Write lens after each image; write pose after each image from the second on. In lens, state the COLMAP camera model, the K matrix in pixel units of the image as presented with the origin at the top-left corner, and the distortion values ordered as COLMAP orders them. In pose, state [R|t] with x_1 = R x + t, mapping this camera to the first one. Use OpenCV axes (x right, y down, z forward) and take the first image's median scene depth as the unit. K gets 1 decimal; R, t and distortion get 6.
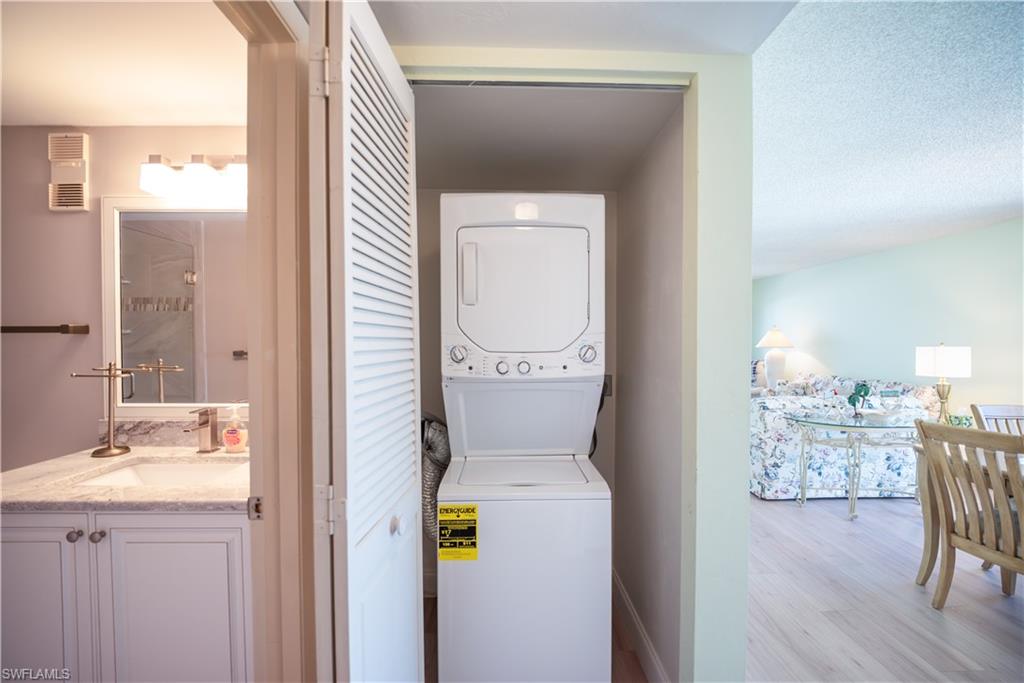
lens RADIAL K [[435.0, 0, 517.4], [0, 435.0, 345.8], [0, 0, 1]] dist [-0.010813, 0.000089]
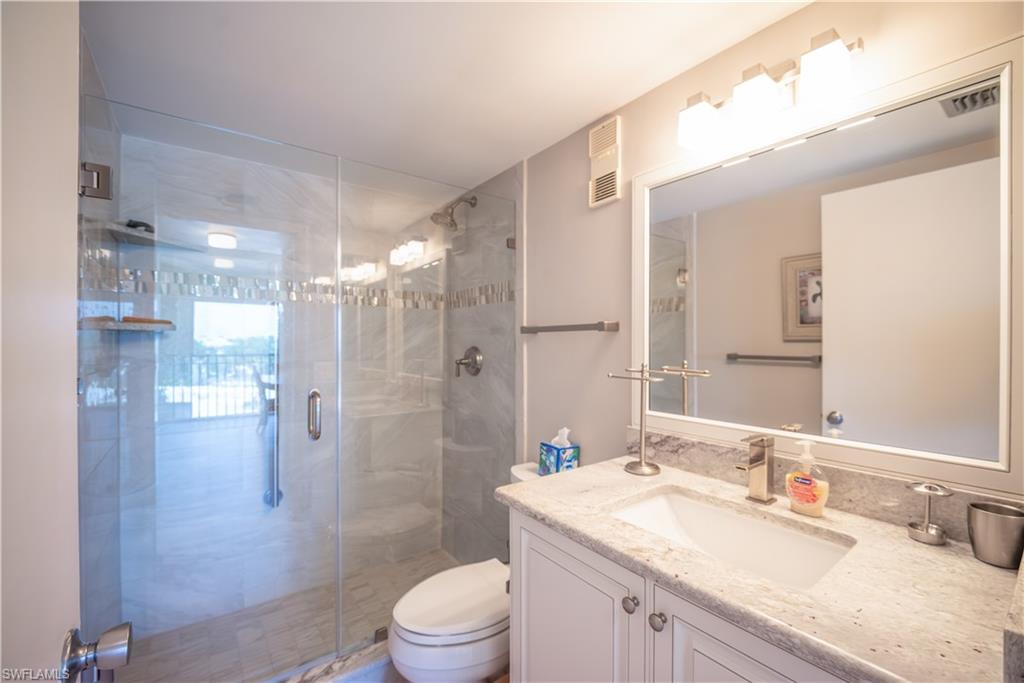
lens RADIAL K [[427.1, 0, 514.3], [0, 427.1, 348.1], [0, 0, 1]] dist [-0.000489, -0.000086]
pose [[0.581412, 0.007817, -0.813572, -0.392358], [-0.012669, 0.999920, 0.000553, 0.011140], [0.813511, 0.009986, 0.581464, 0.291482]]
